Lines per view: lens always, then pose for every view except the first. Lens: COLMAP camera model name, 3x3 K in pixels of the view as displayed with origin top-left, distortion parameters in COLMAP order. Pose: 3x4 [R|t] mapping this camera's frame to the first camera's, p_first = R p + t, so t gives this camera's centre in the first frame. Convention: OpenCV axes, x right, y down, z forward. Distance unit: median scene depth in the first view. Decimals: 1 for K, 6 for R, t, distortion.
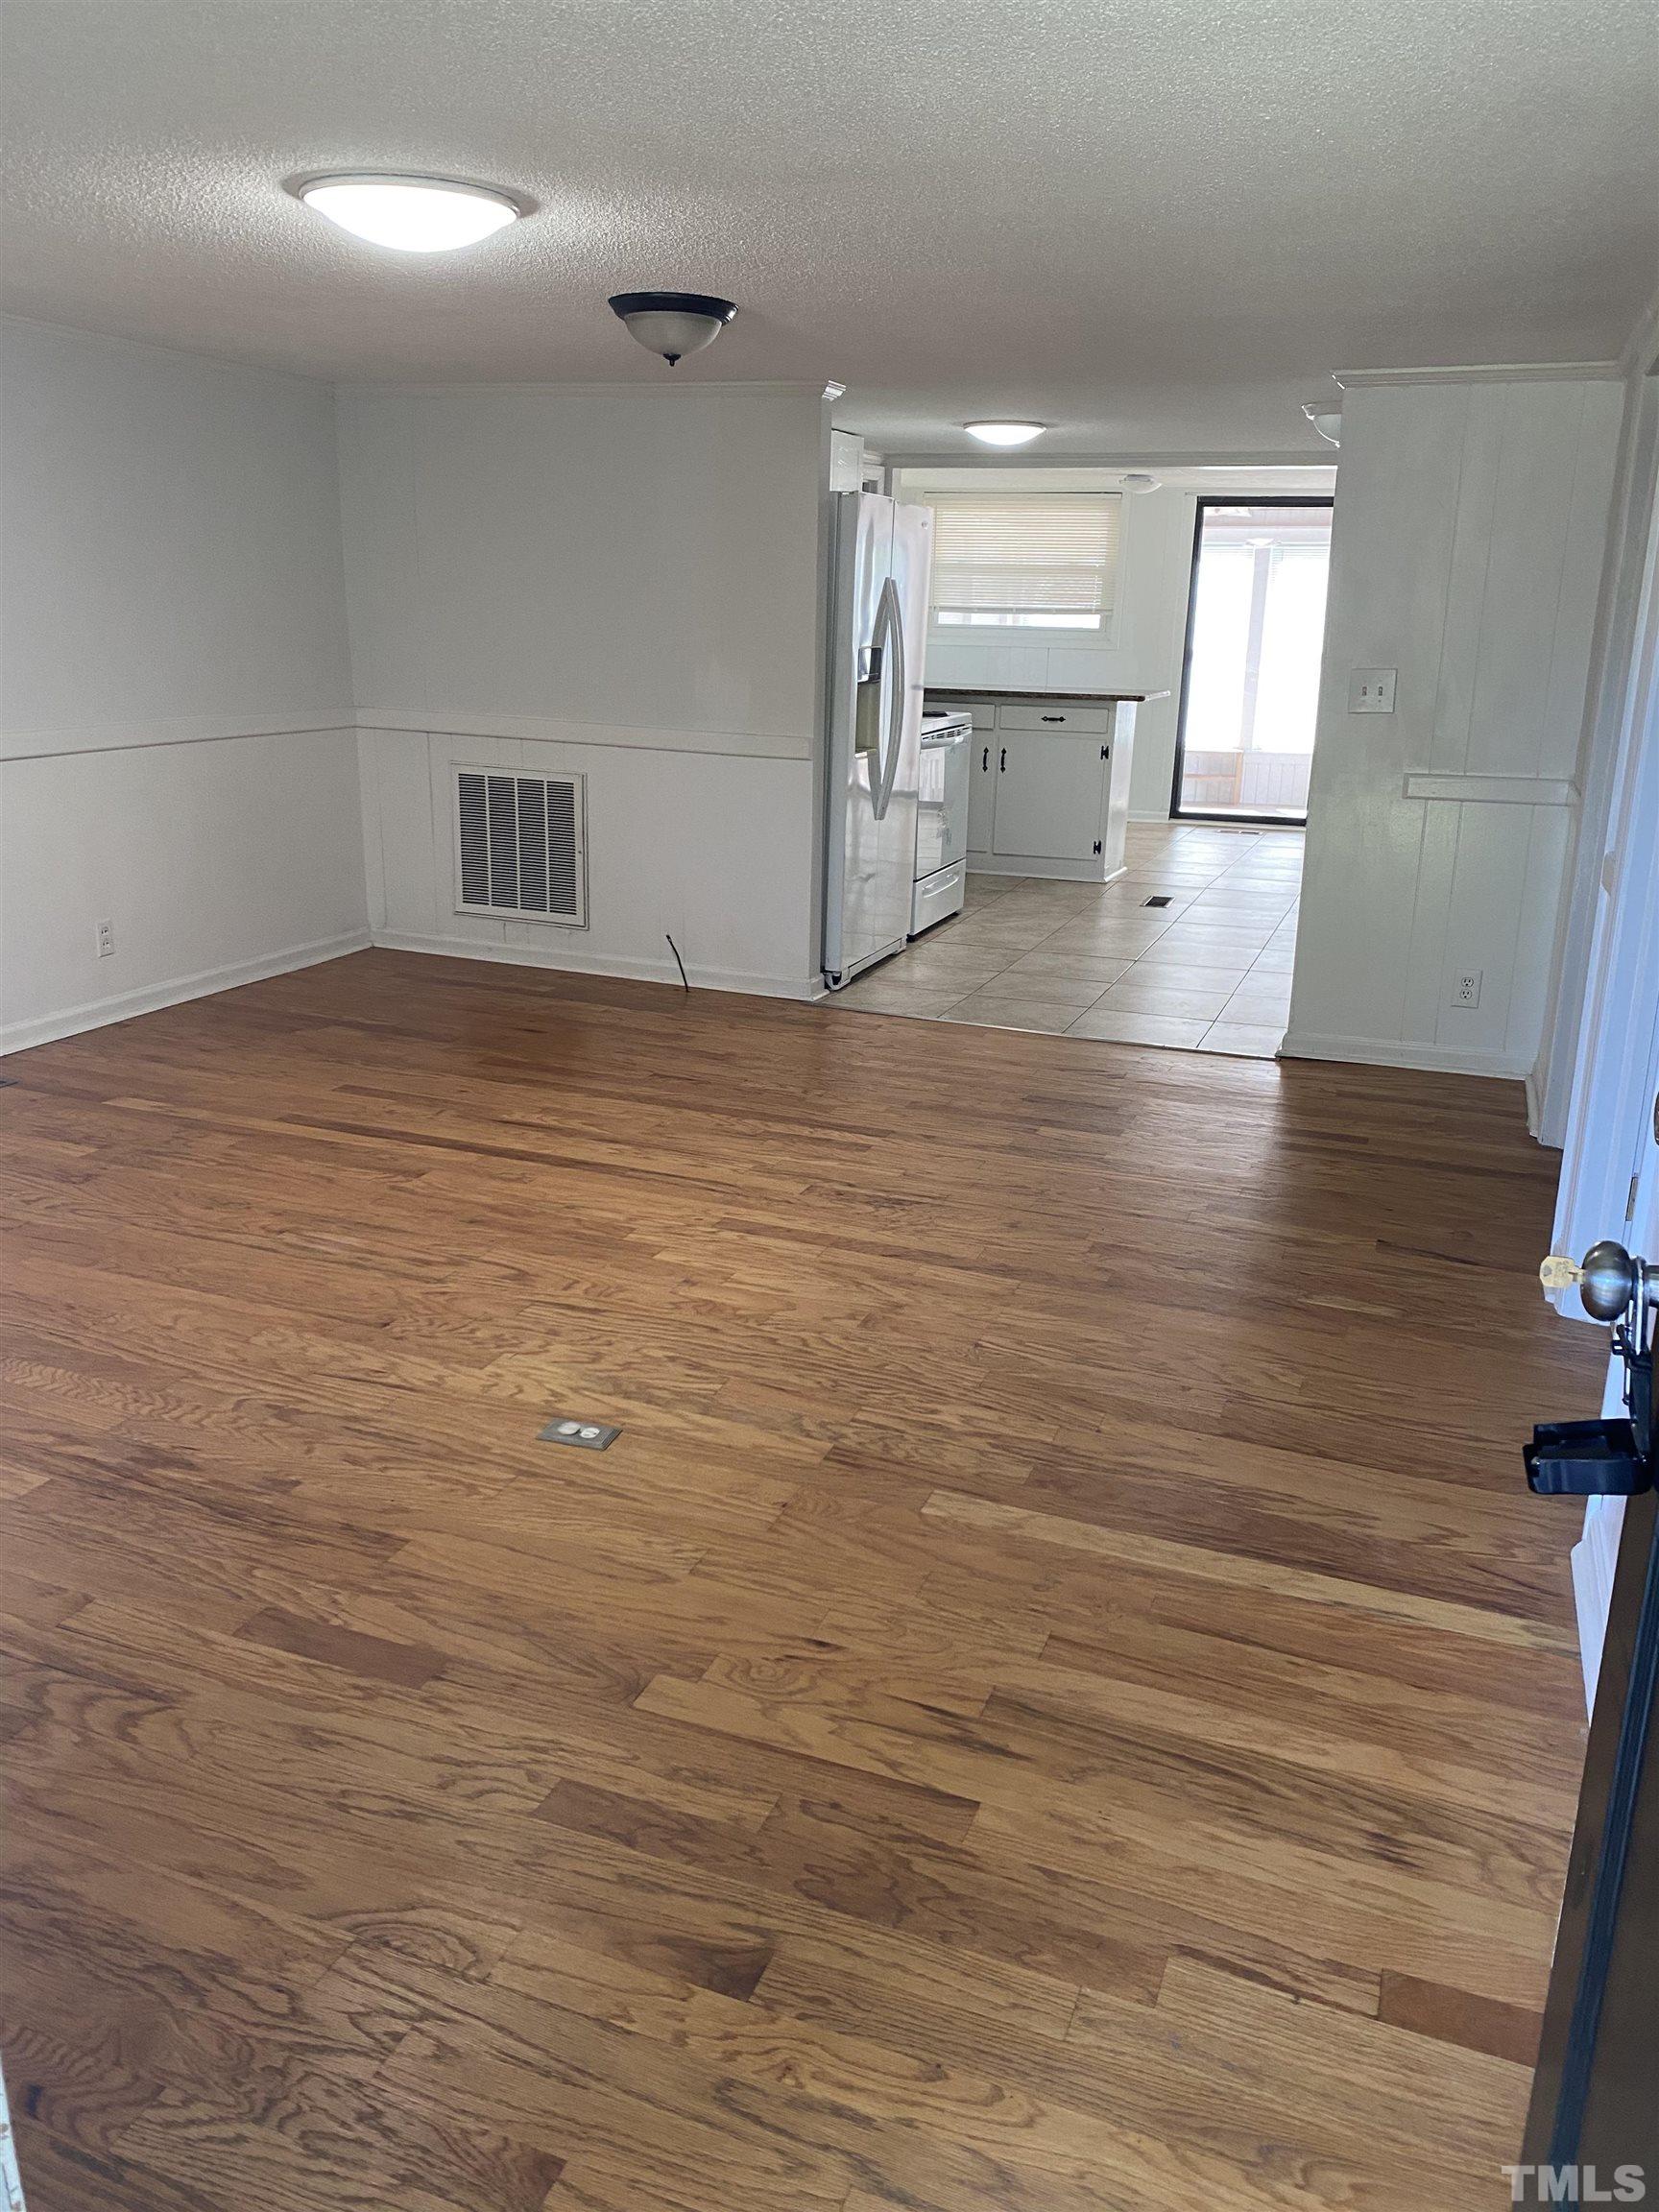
lens RADIAL K [[1672.3, 0, 834.2], [0, 1672.3, 1111.1], [0, 0, 1]] dist [0.026860, -0.046569]
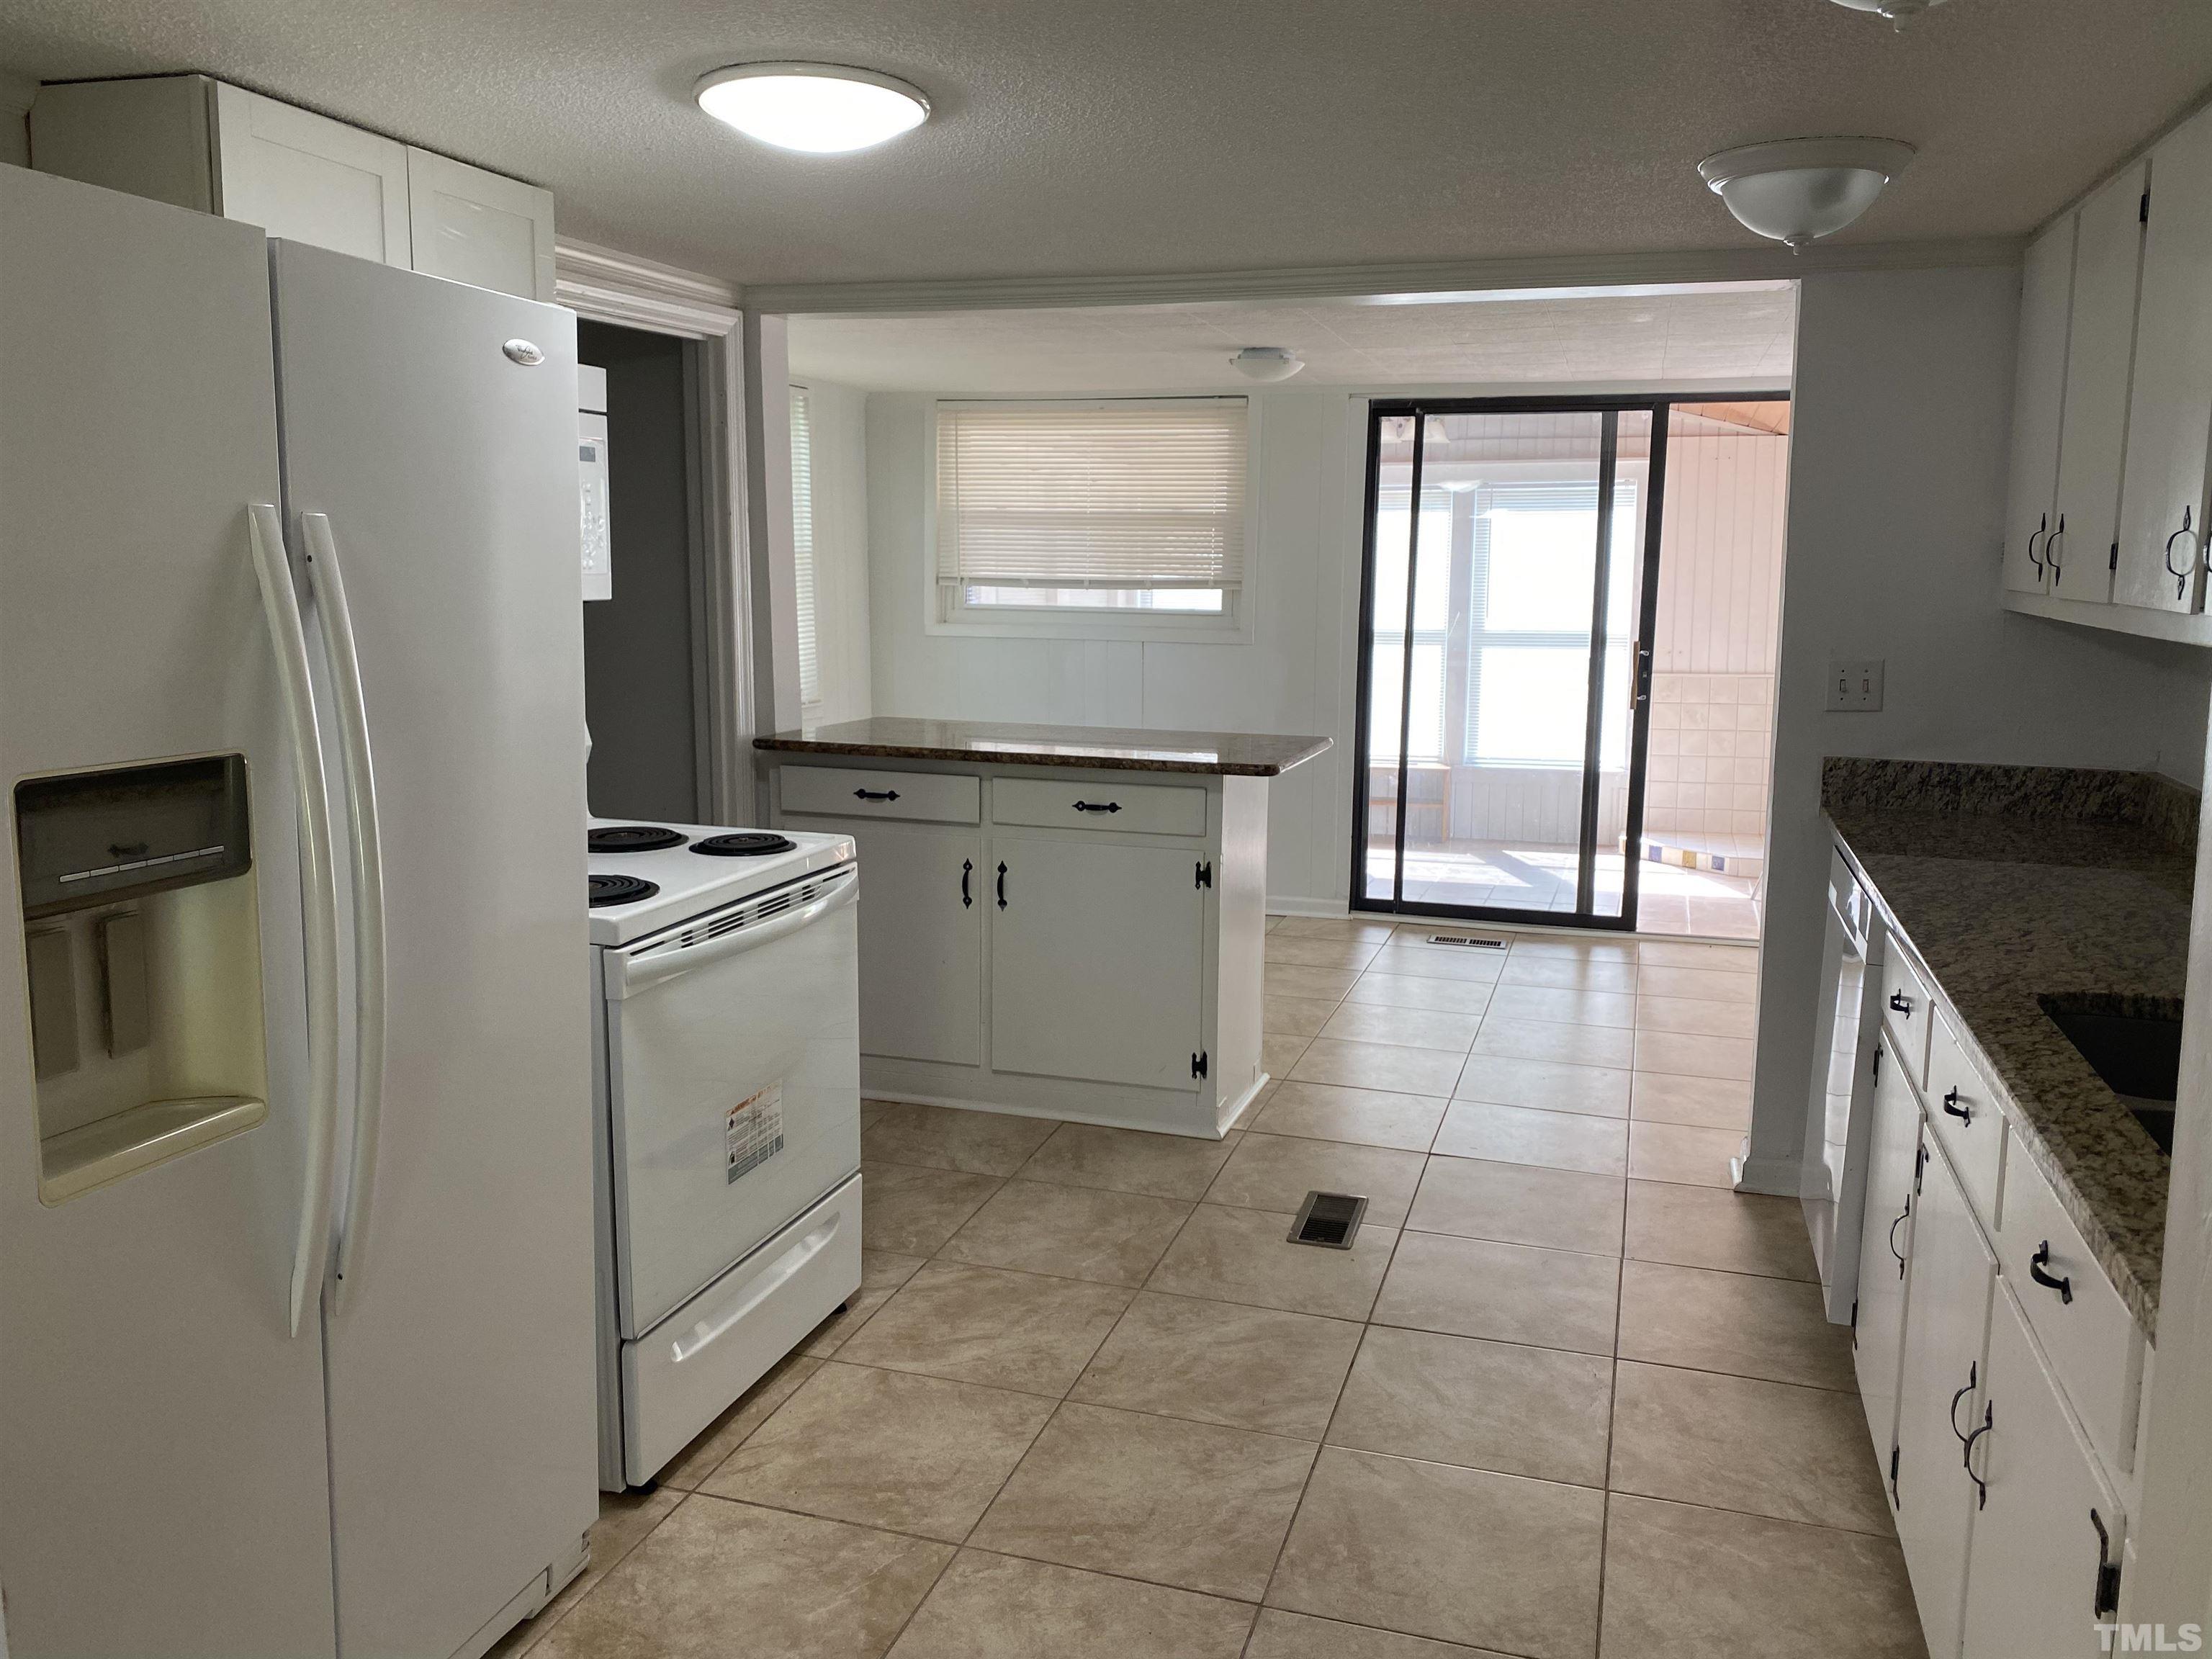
lens RADIAL K [[1672.3, 0, 1133.2], [0, 1672.3, 812.5], [0, 0, 1]] dist [0.026860, -0.046569]
pose [[0.997923, -0.018938, 0.061576, 0.109054], [0.027891, 0.988598, -0.147973, -0.157156], [-0.058072, 0.149383, 0.987073, 0.514216]]
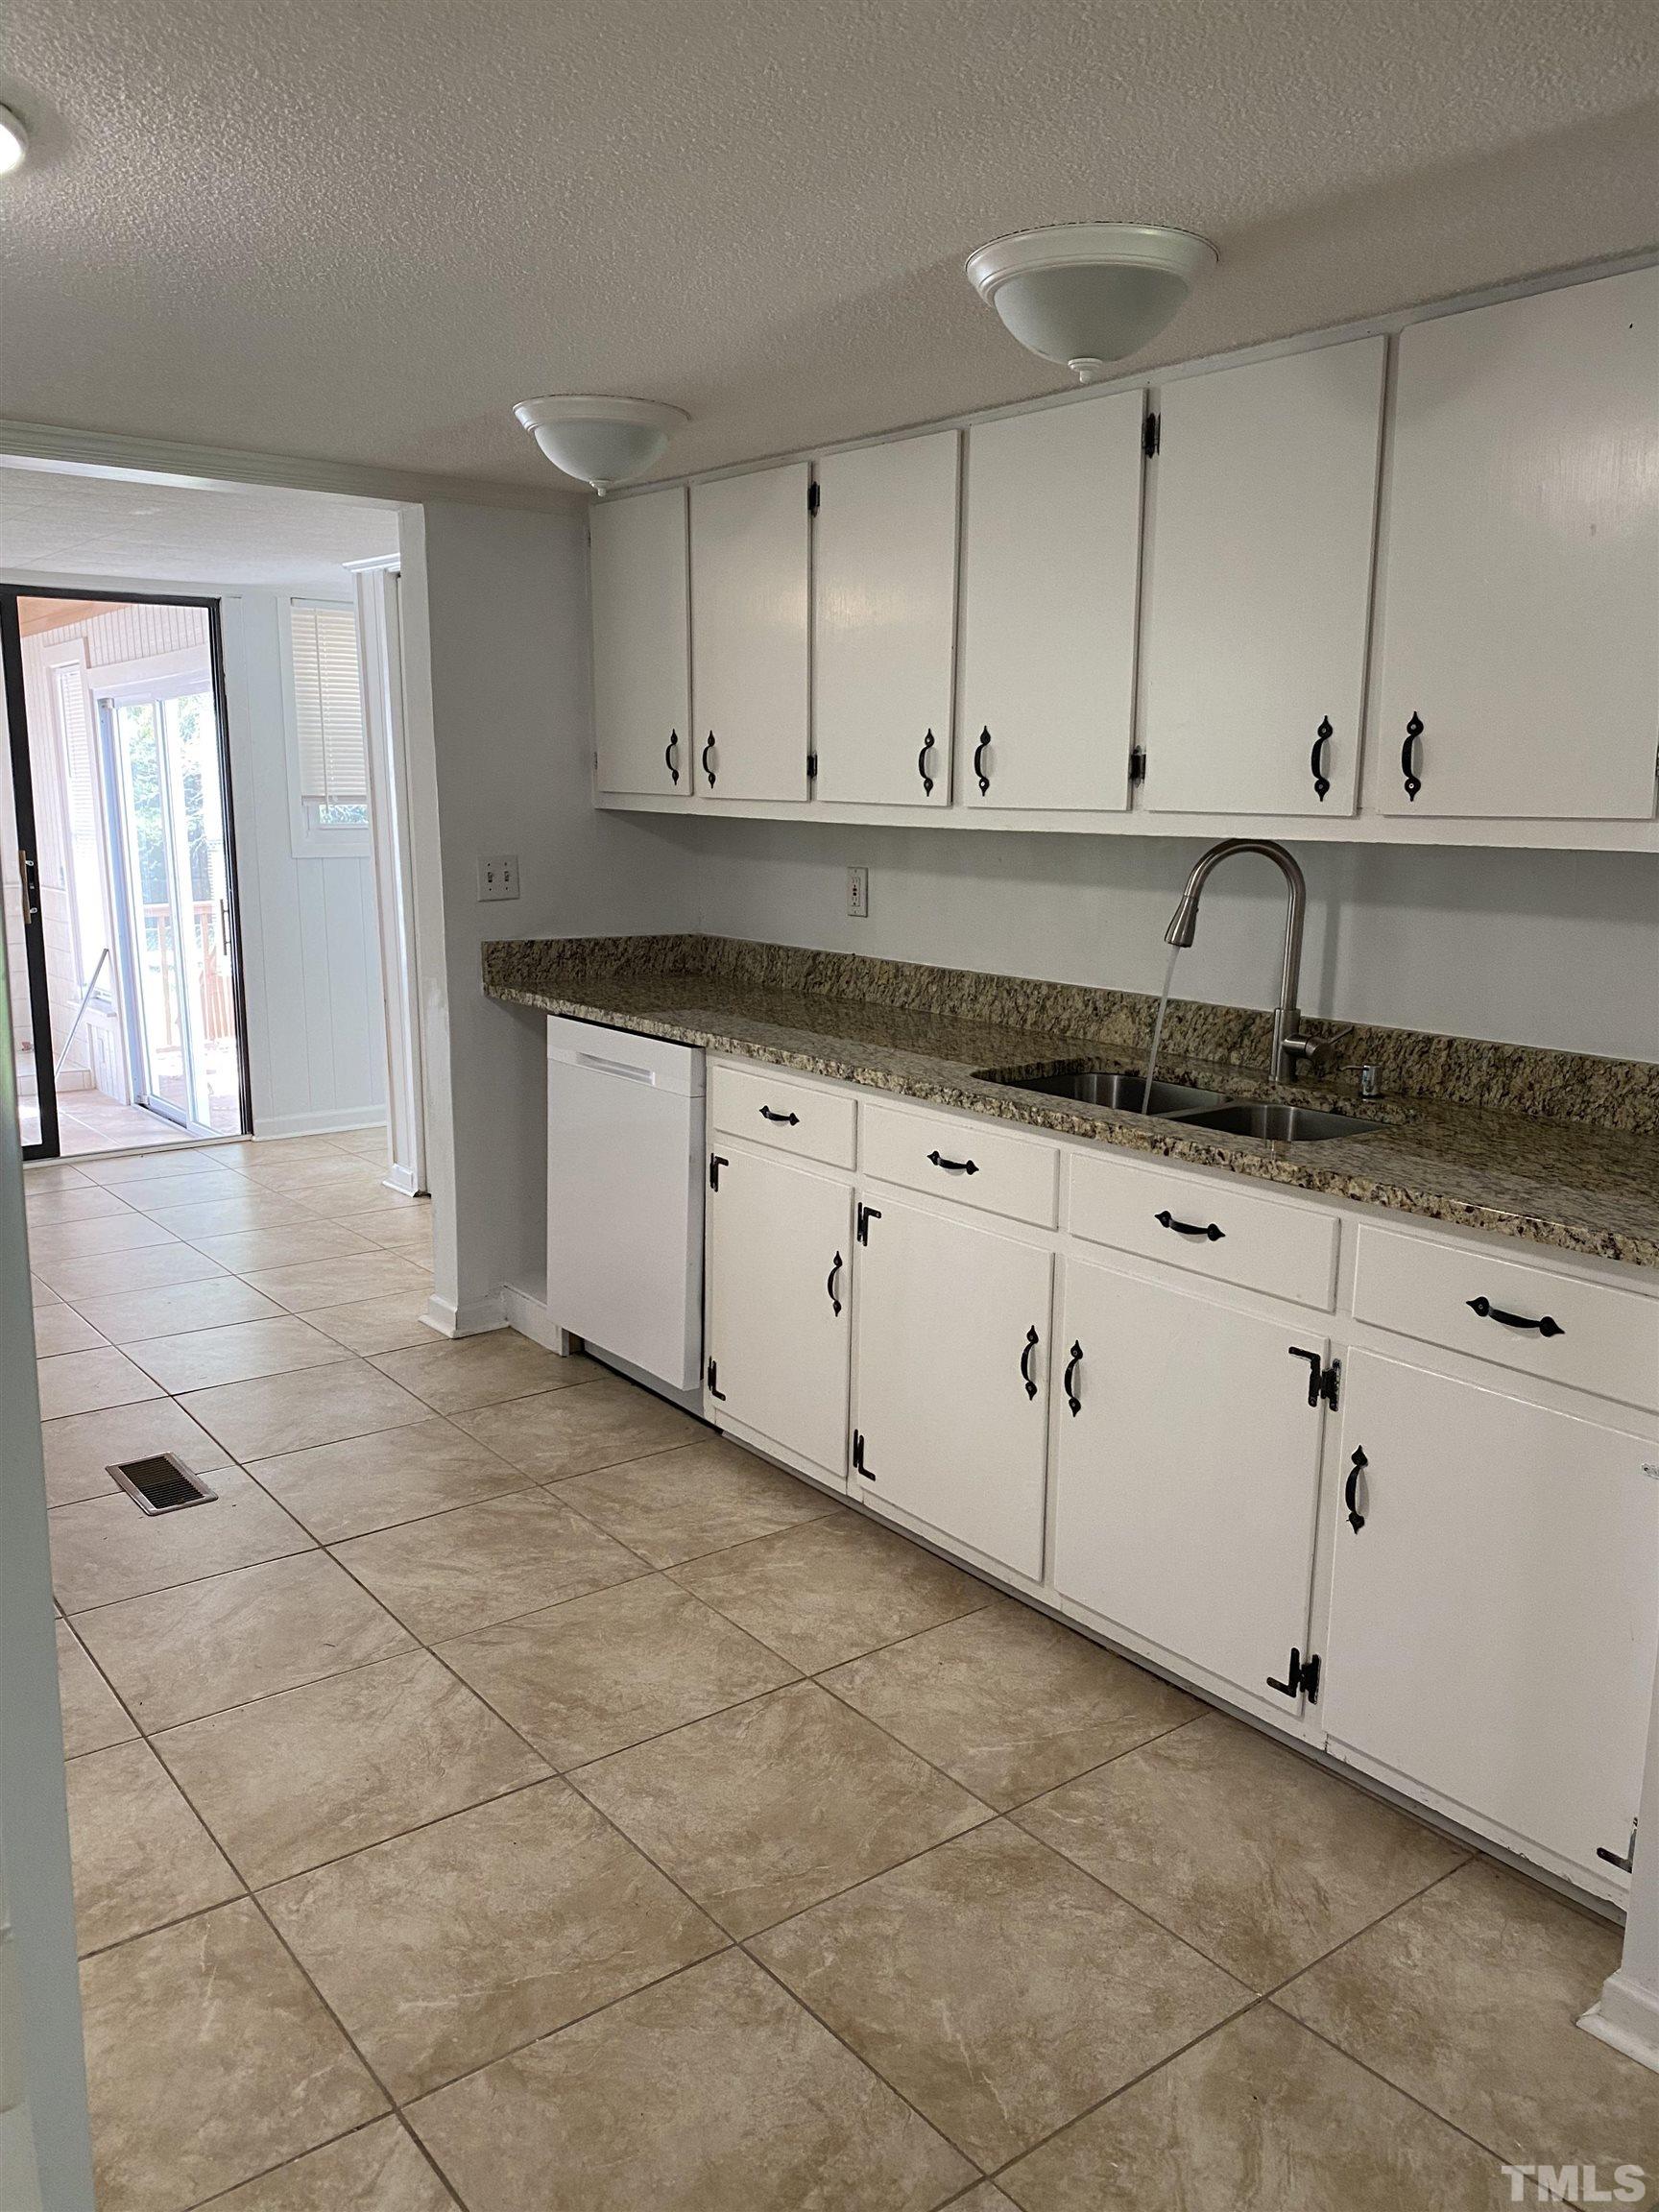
lens RADIAL K [[1672.3, 0, 830.4], [0, 1672.3, 1110.7], [0, 0, 1]] dist [0.026860, -0.046569]
pose [[0.516806, -0.170347, 0.838984, -0.043145], [0.250556, 0.967189, 0.042037, -0.176966], [-0.818617, 0.188487, 0.542531, 0.587172]]
